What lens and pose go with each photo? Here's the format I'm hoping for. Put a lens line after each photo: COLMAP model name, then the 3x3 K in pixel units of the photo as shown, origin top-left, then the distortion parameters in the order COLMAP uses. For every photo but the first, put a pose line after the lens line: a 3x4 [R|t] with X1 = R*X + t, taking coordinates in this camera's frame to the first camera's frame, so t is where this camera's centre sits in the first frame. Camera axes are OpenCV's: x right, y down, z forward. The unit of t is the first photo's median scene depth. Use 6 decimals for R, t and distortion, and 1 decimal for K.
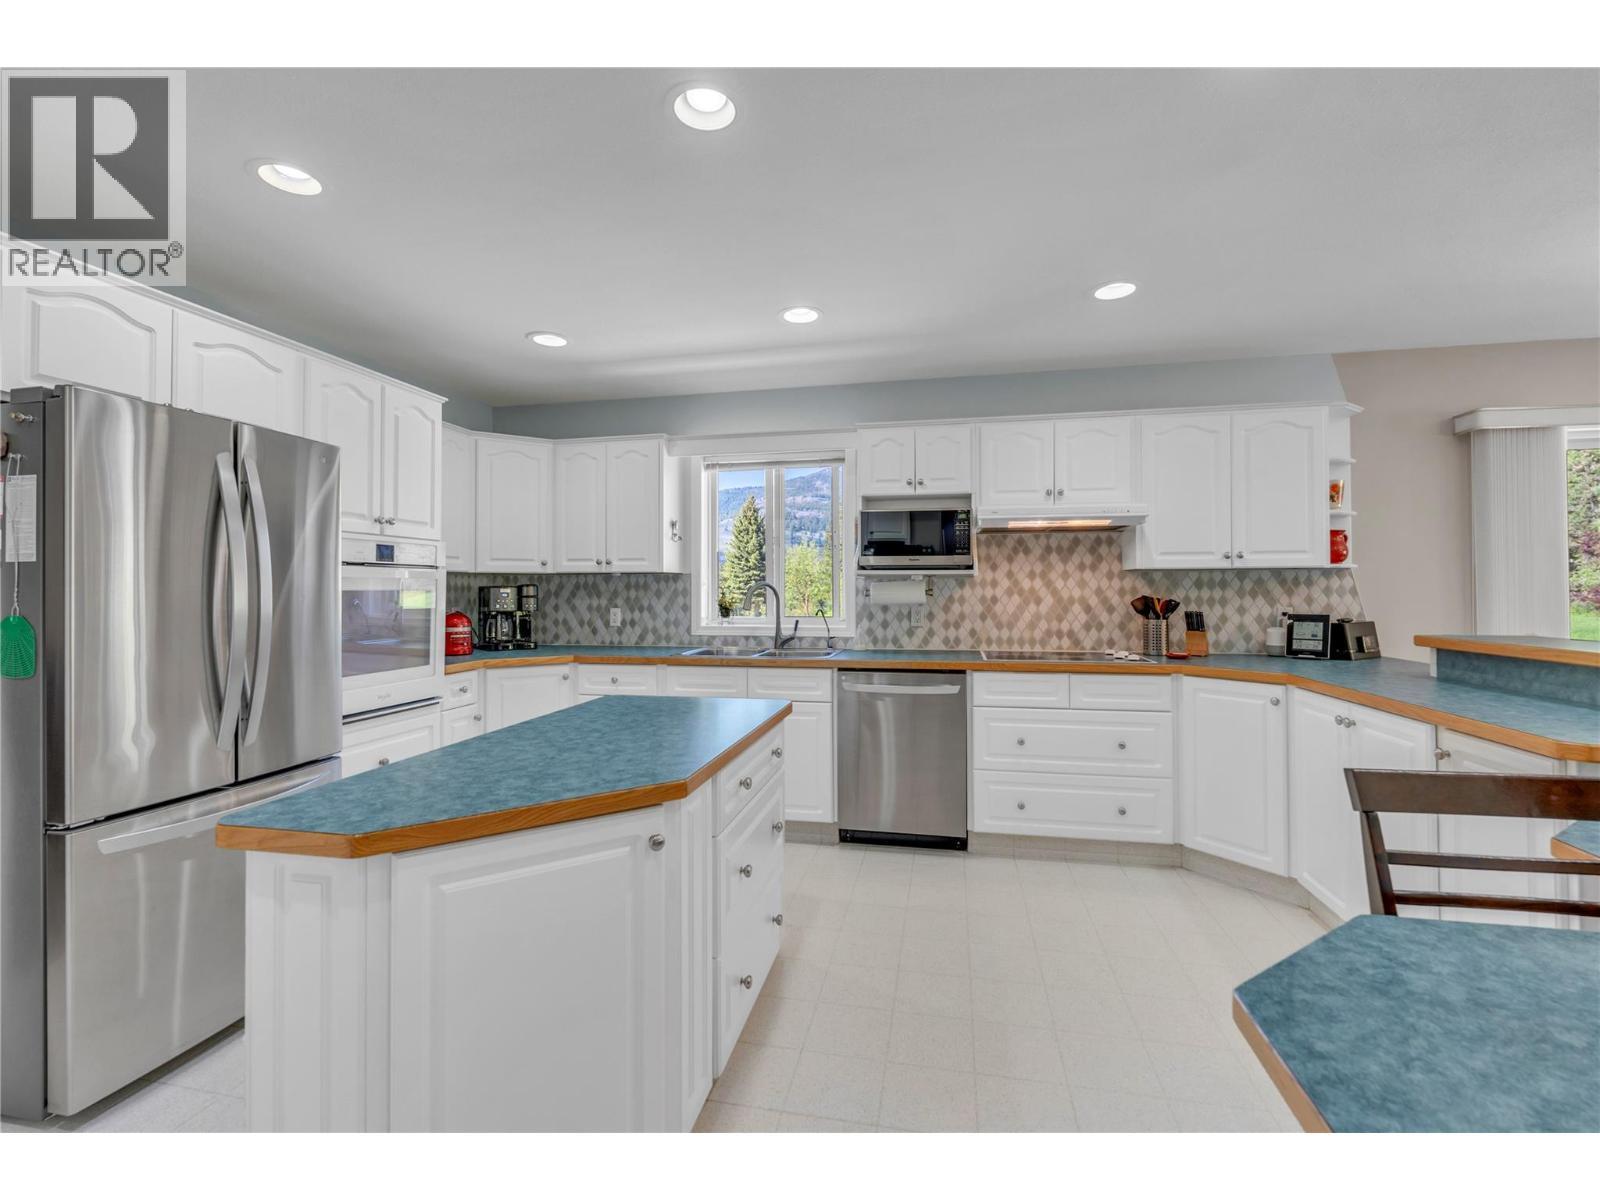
lens RADIAL K [[712.6, 0, 799.4], [0, 712.6, 574.8], [0, 0, 1]] dist [-0.000151, 0.000051]
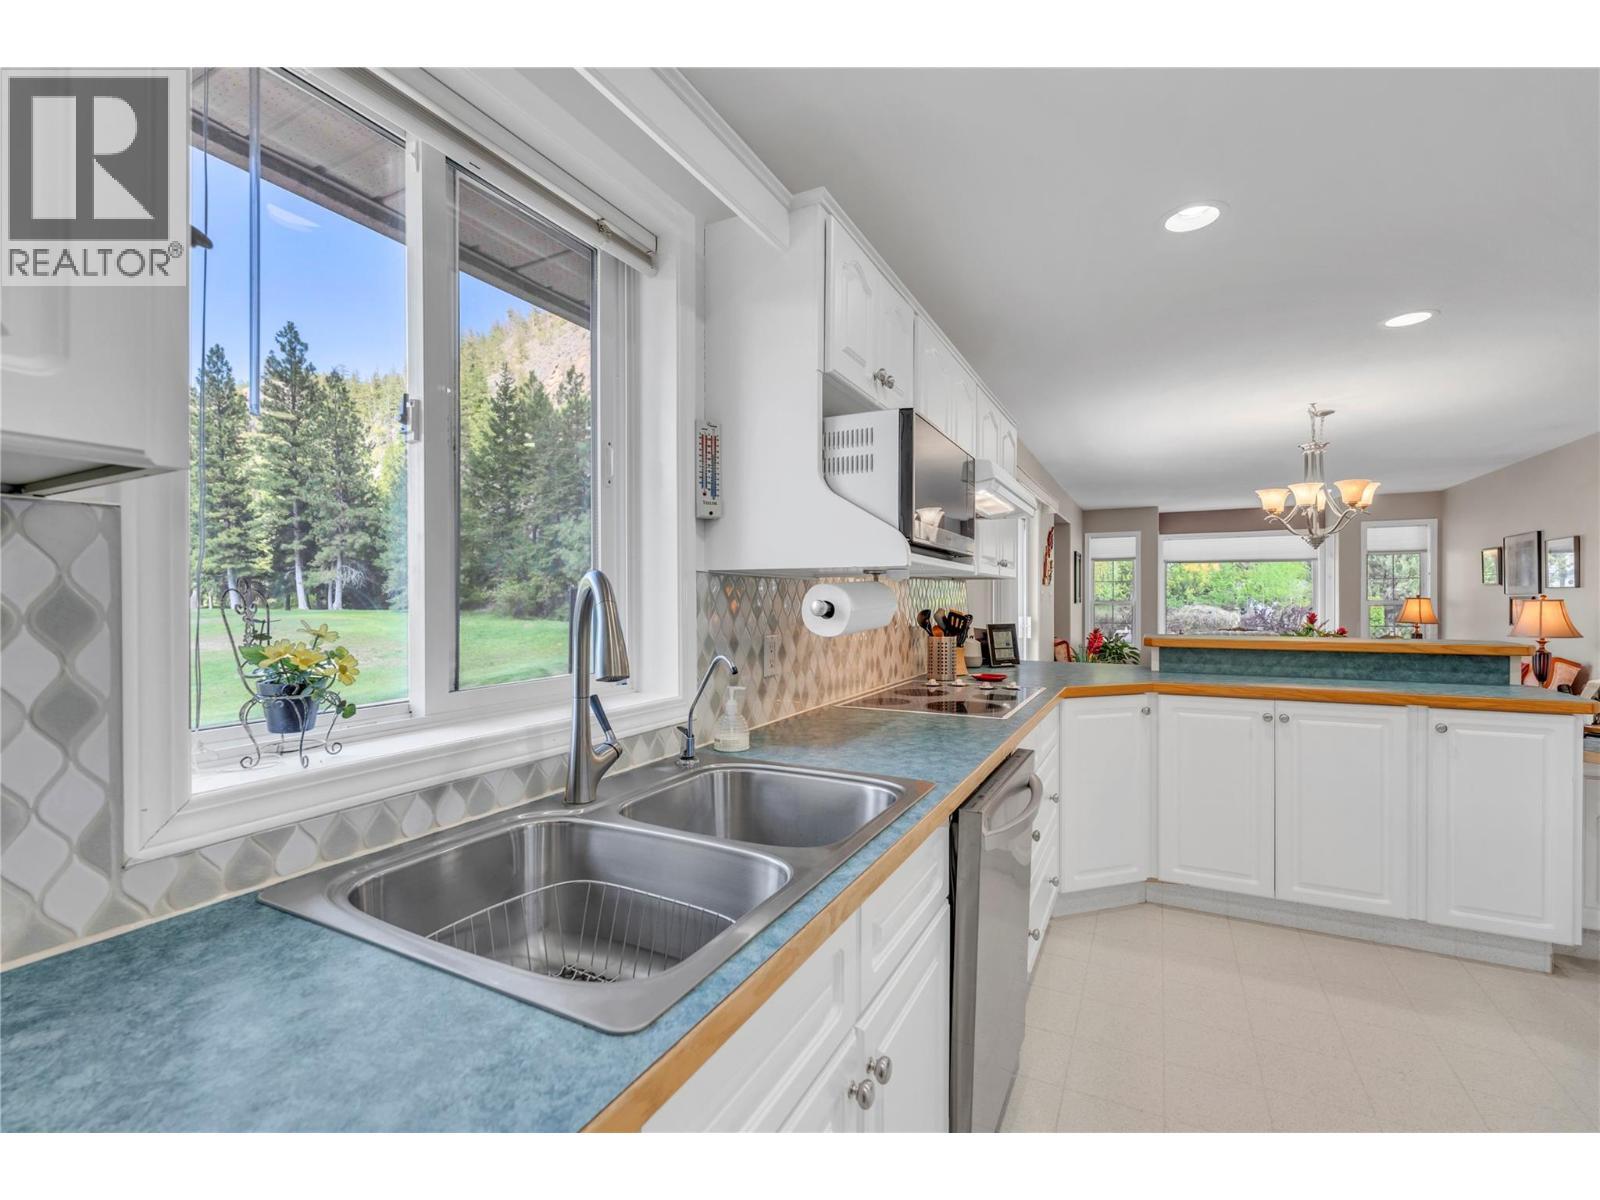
lens RADIAL K [[702.7, 0, 799.2], [0, 702.7, 593.2], [0, 0, 1]] dist [-0.001198, 0.000178]
pose [[0.263452, 0.008238, 0.964637, -0.297930], [-0.019767, 0.999800, -0.003139, 0.018414], [-0.964470, -0.018241, 0.263562, 0.878898]]
